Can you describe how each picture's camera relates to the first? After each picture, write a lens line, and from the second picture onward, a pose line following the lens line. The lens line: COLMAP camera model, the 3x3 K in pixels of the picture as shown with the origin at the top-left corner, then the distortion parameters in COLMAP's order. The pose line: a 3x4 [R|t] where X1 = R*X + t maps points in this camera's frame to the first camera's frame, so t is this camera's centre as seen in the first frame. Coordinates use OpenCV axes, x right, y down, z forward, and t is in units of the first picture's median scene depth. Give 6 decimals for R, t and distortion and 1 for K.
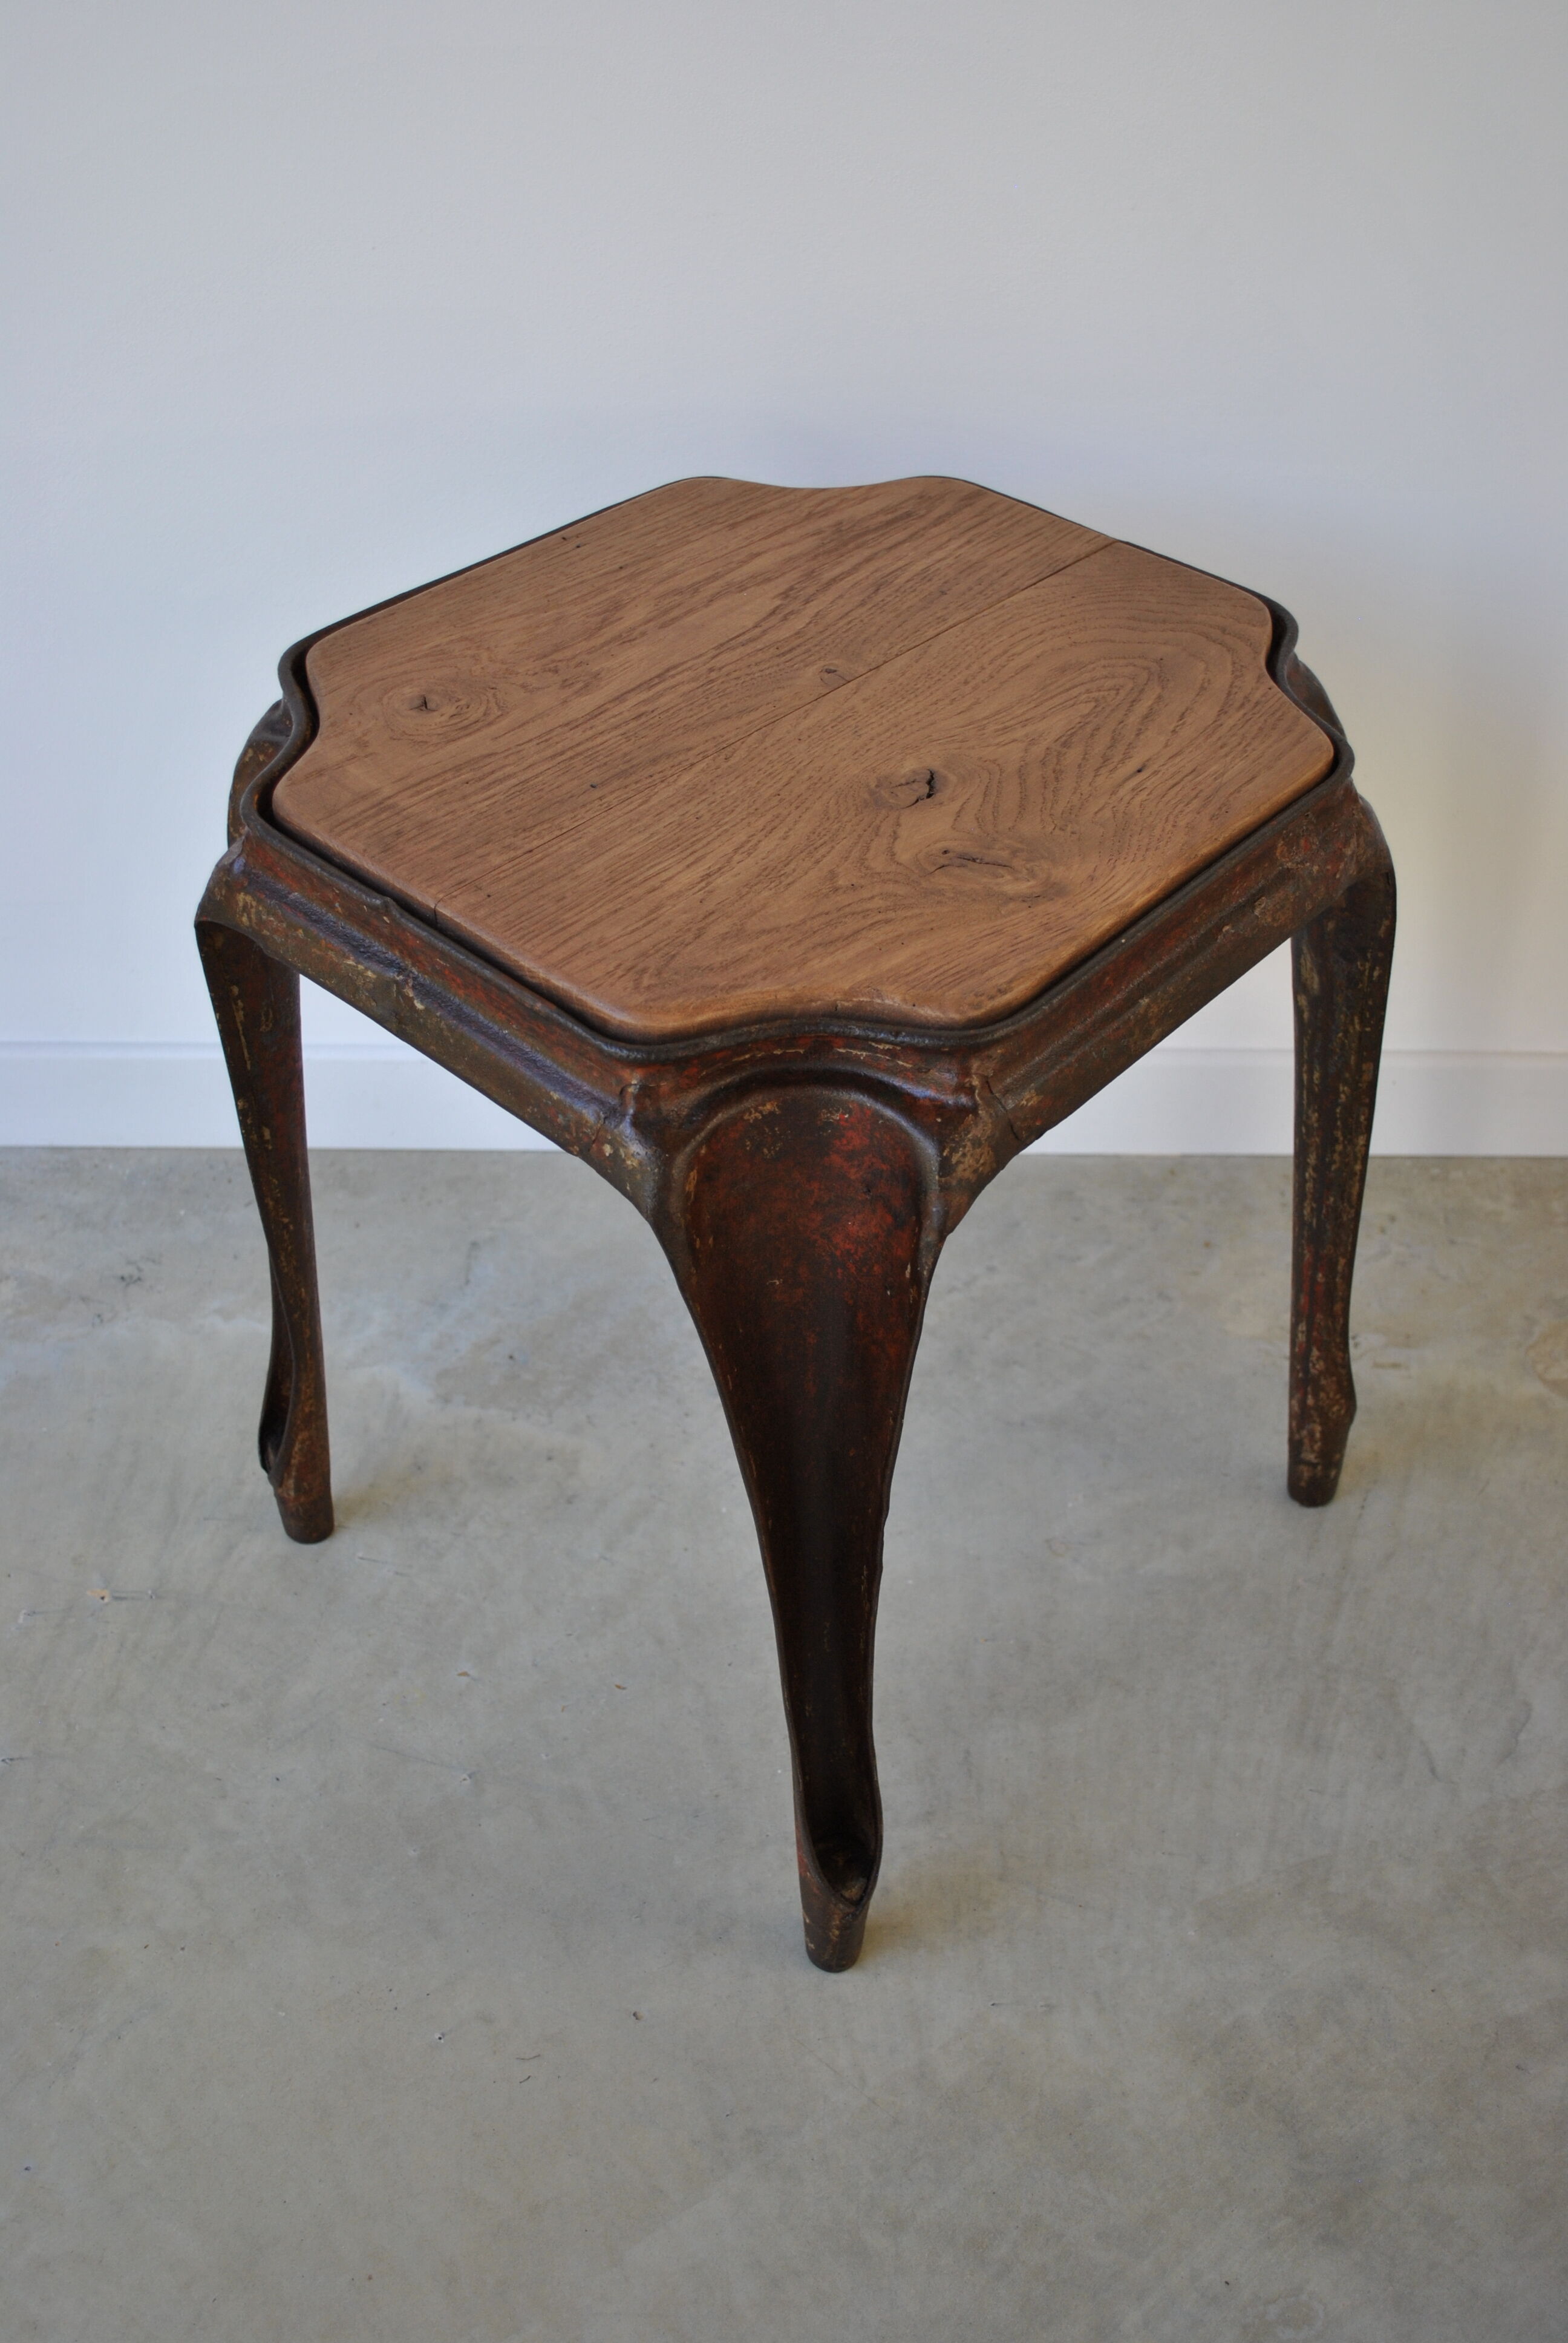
lens RADIAL K [[2478.0, 0, 759.9], [0, 2478.0, 1180.8], [0, 0, 1]] dist [-0.058988, -0.000750]
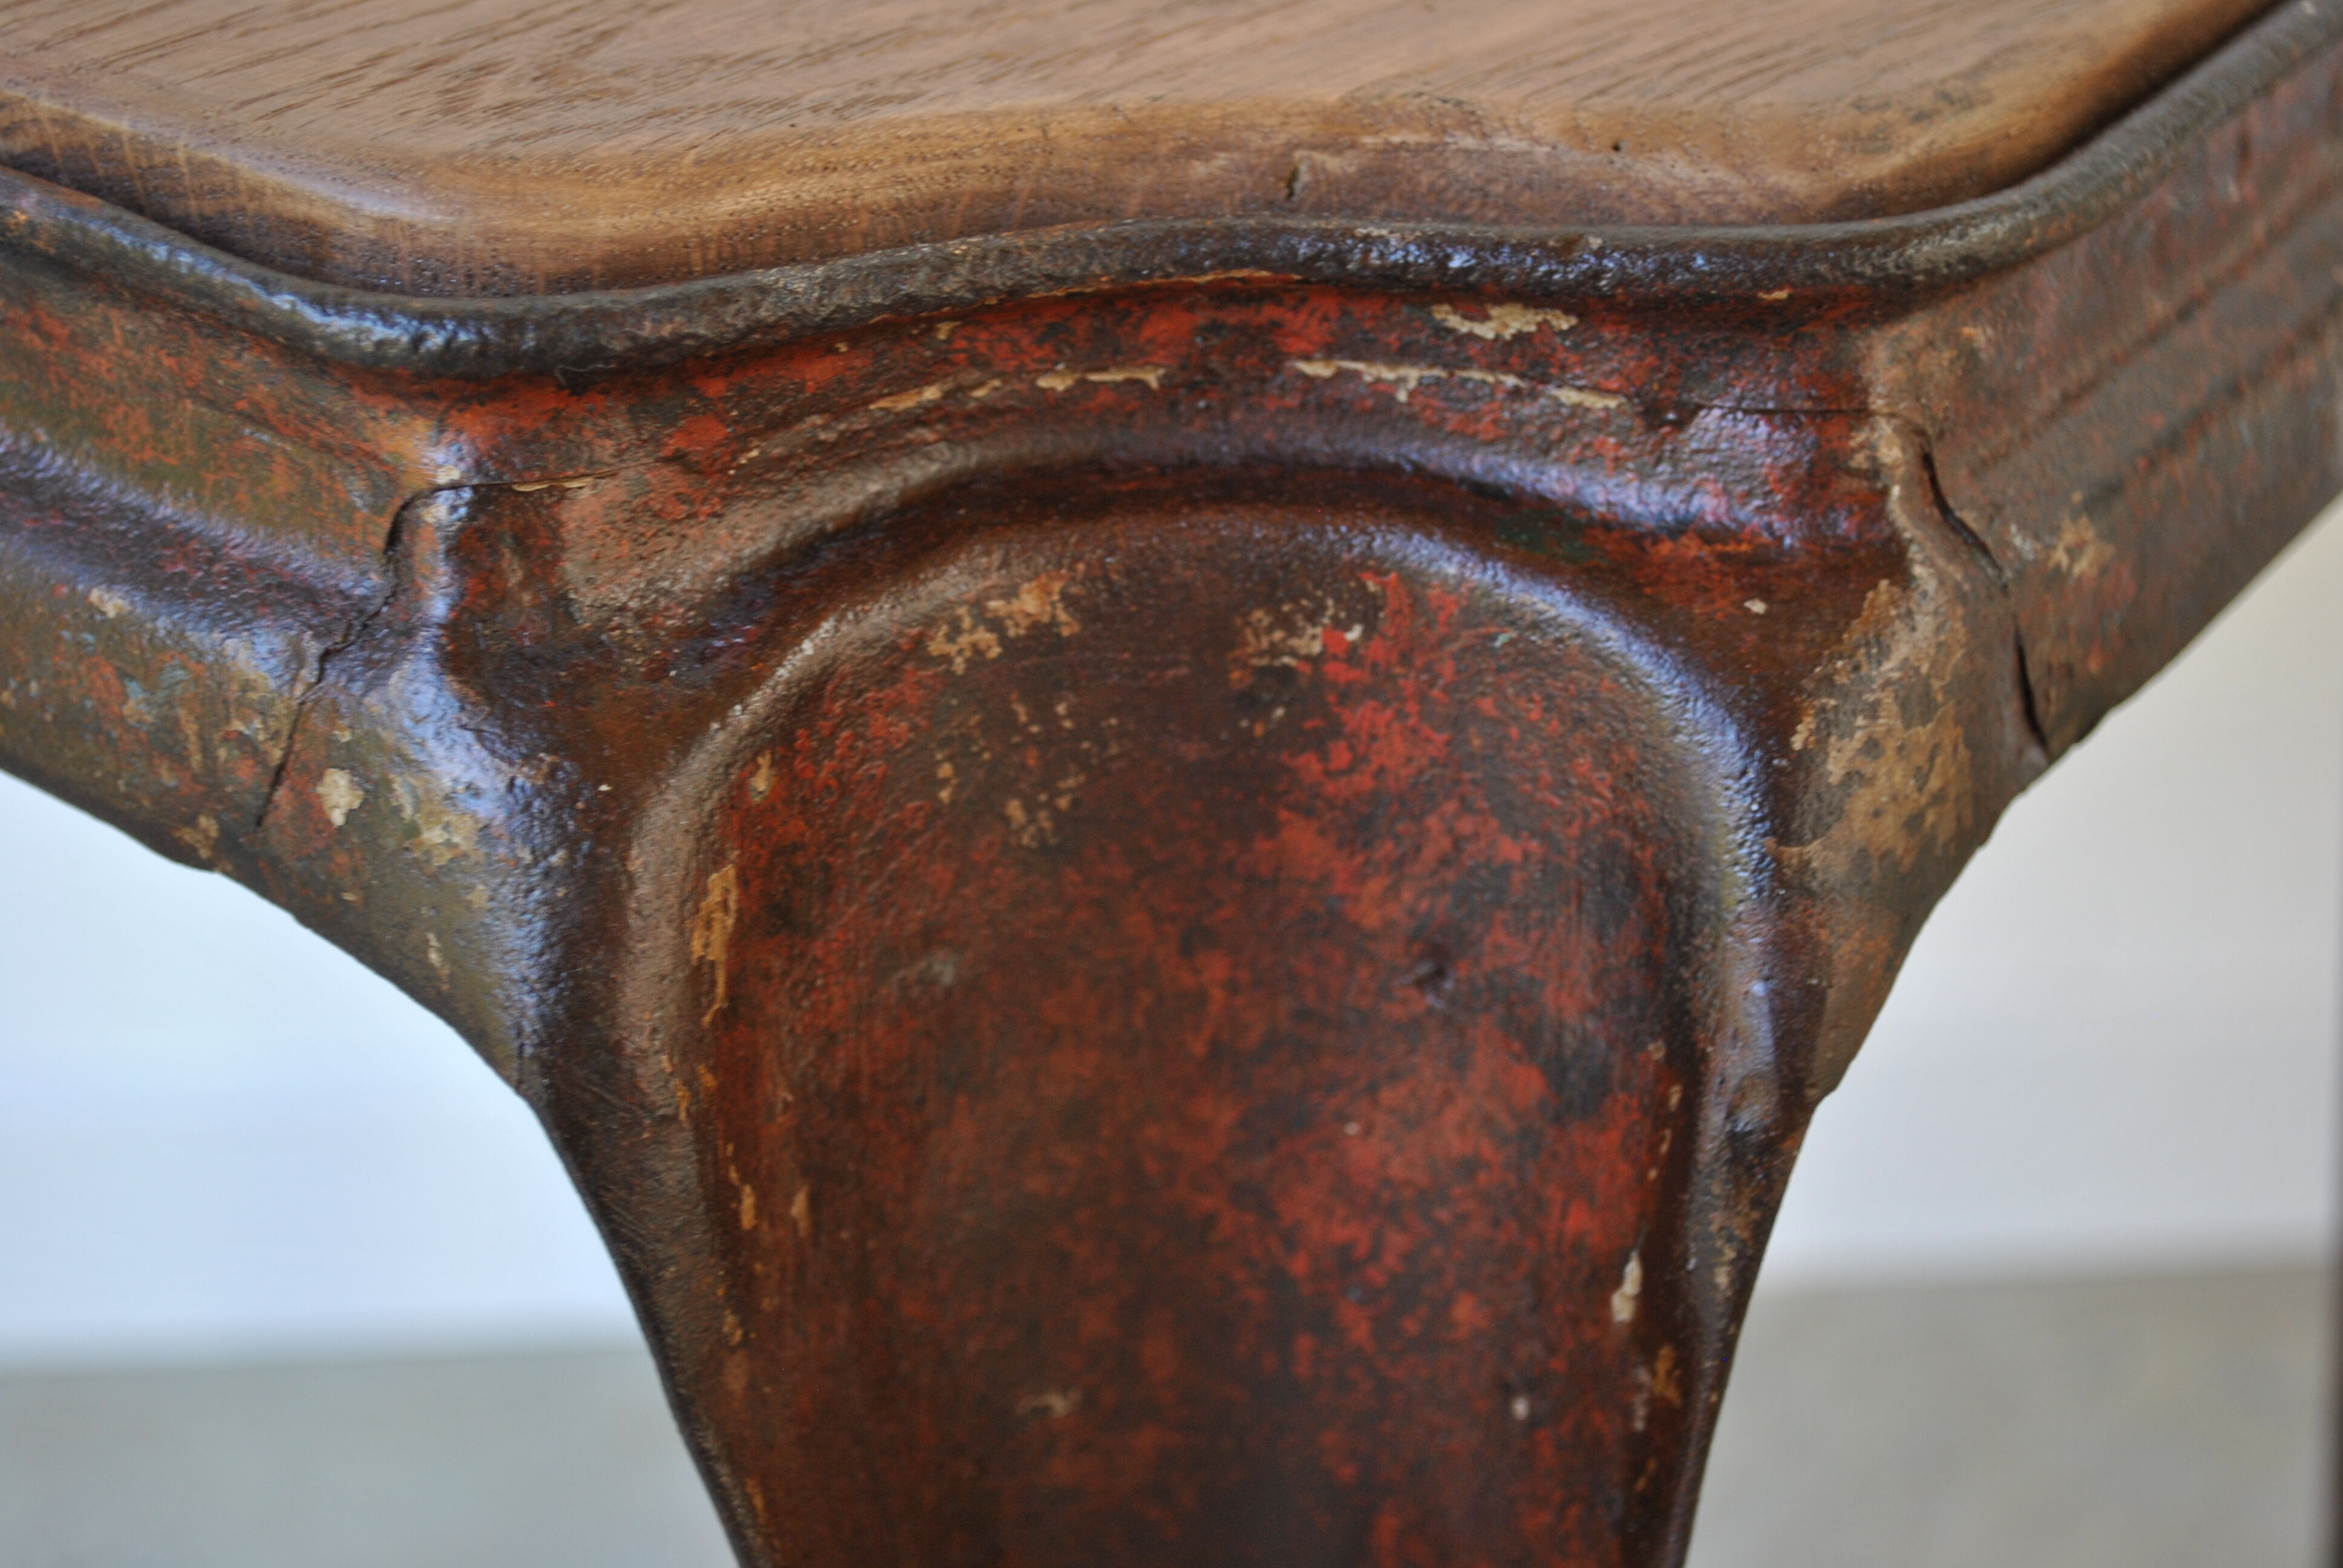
lens RADIAL K [[3912.1, 0, 1188.8], [0, 3912.1, 783.3], [0, 0, 1]] dist [0.001499, 0.029032]
pose [[0.991336, -0.035074, 0.126578, -0.025594], [0.060019, 0.978157, -0.199016, 0.054442], [-0.116833, 0.204889, 0.971787, 0.554049]]
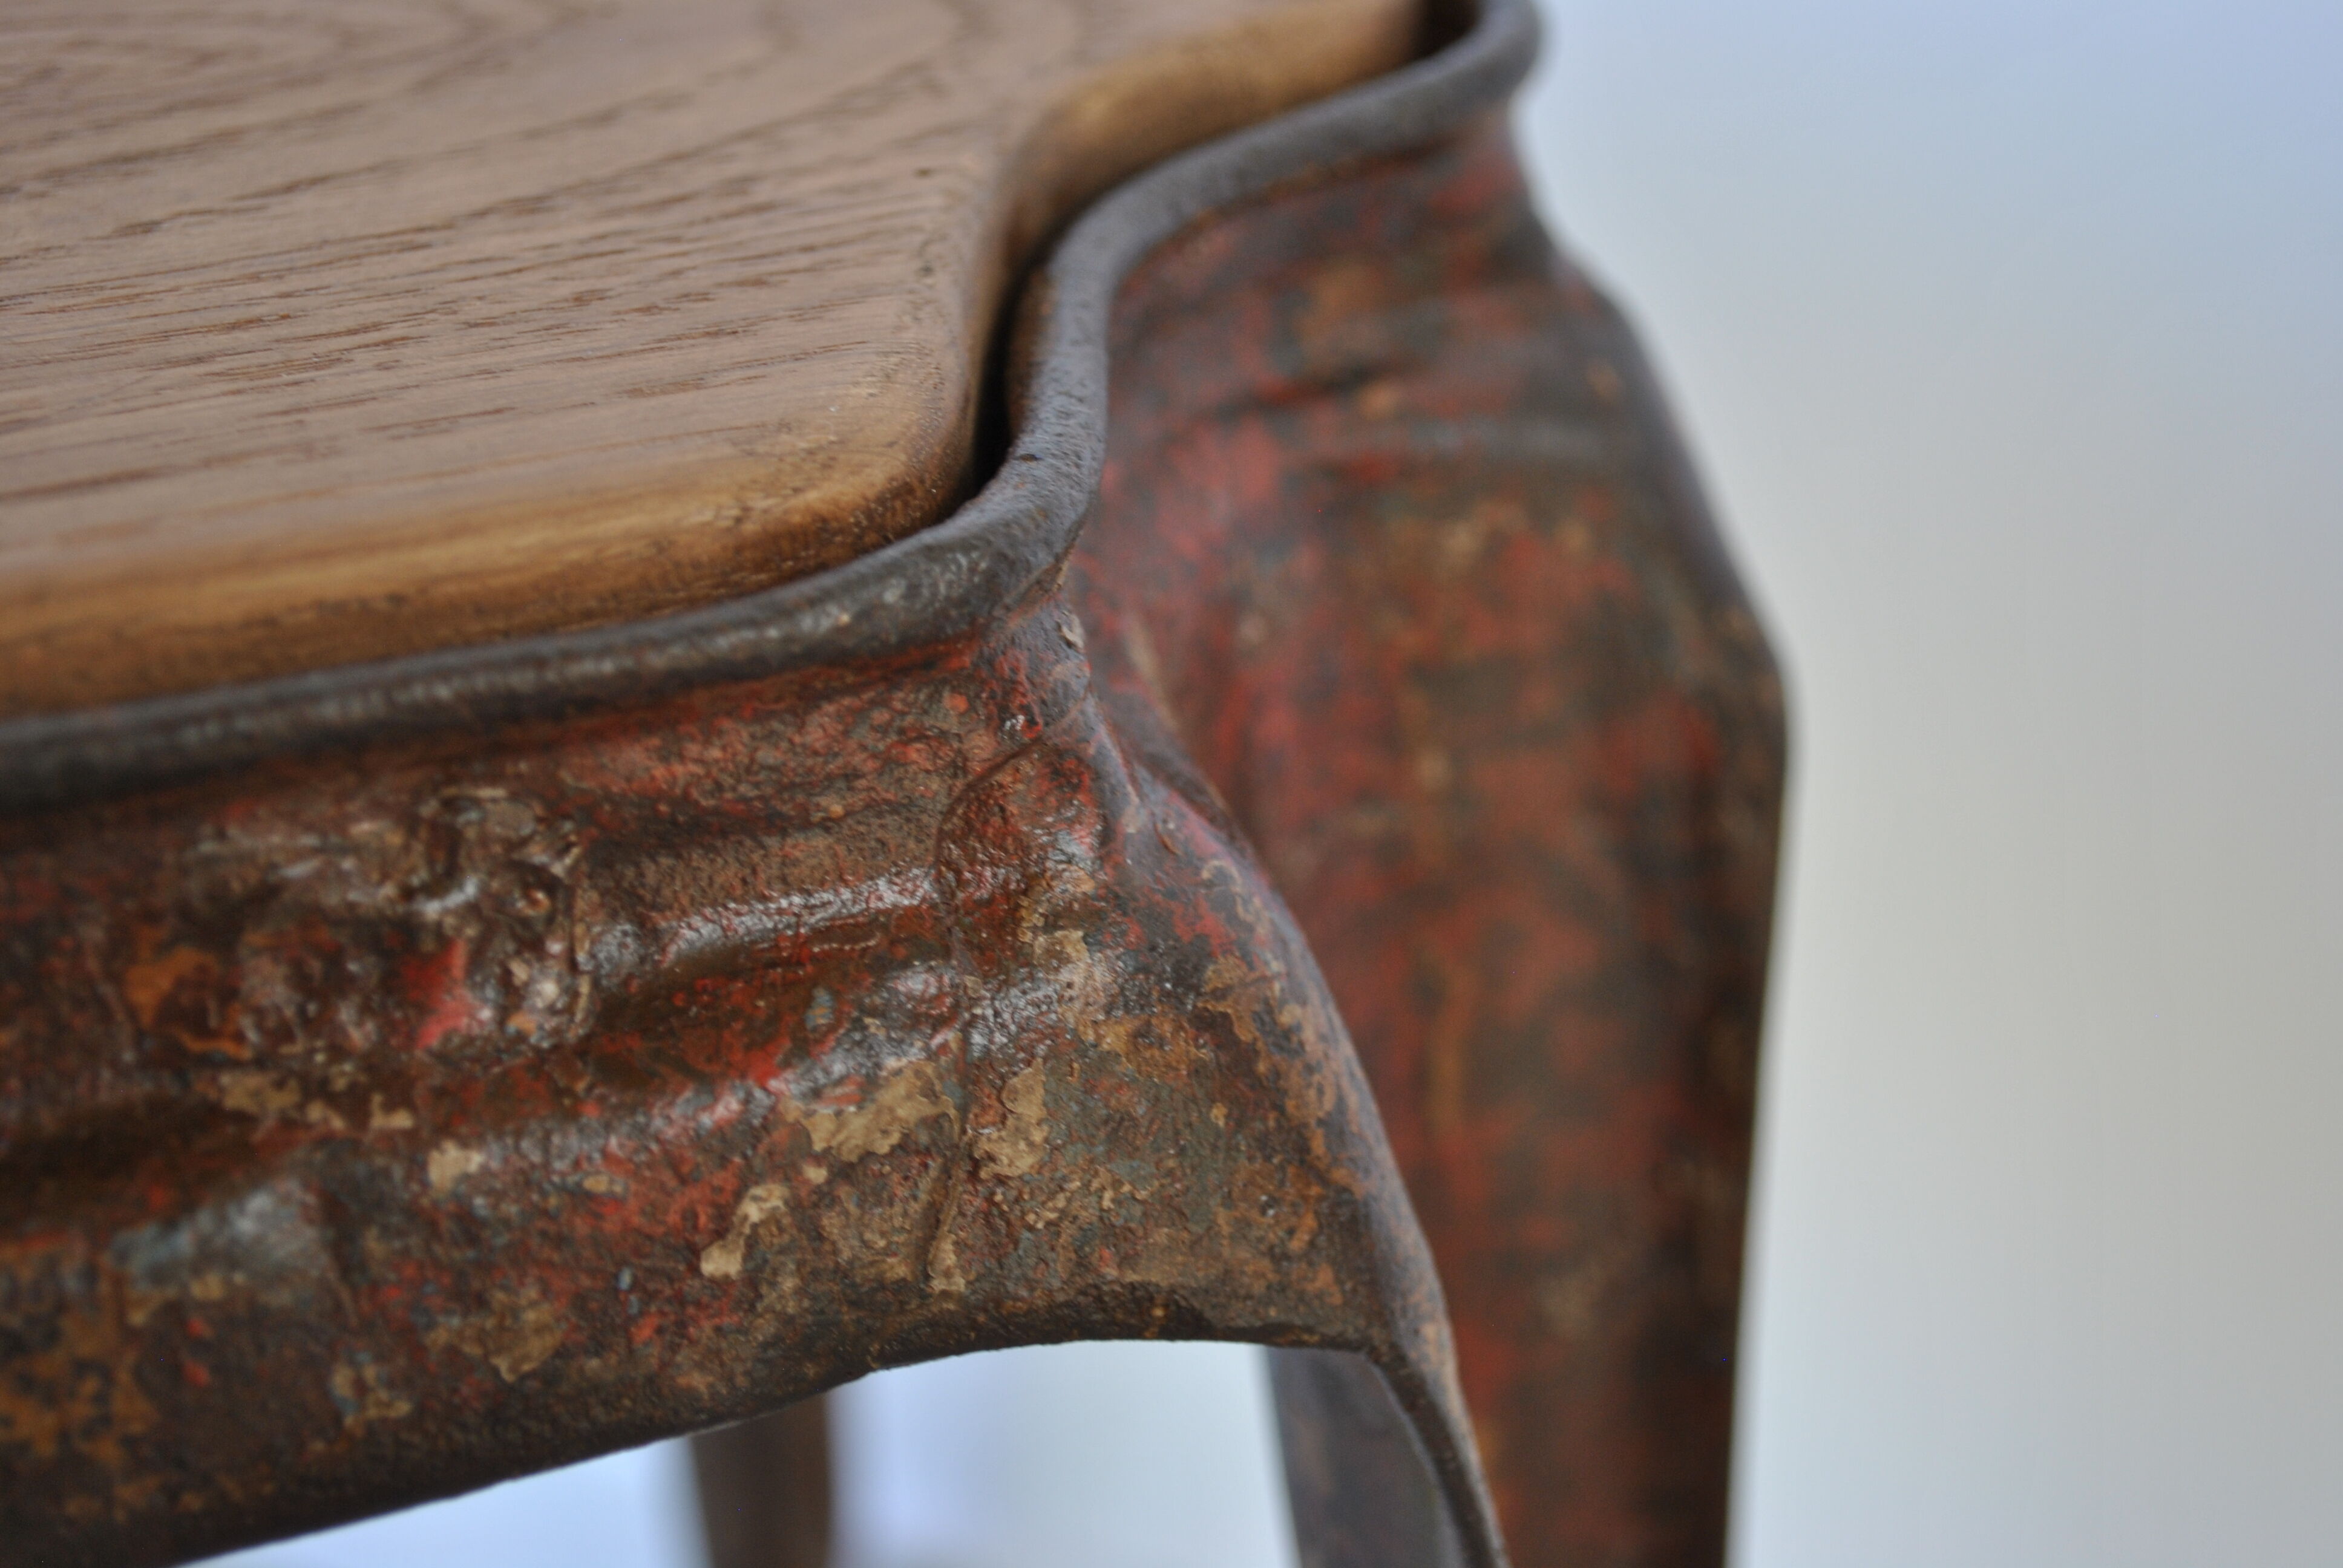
lens RADIAL K [[3511.7, 0, 1171.5], [0, 3511.7, 784.0], [0, 0, 1]] dist [-0.033116, -0.063638]
pose [[0.913946, 0.213152, -0.345352, 0.326685], [-0.280777, 0.946537, -0.158849, -0.123682], [0.293029, 0.242146, 0.924932, 0.791069]]
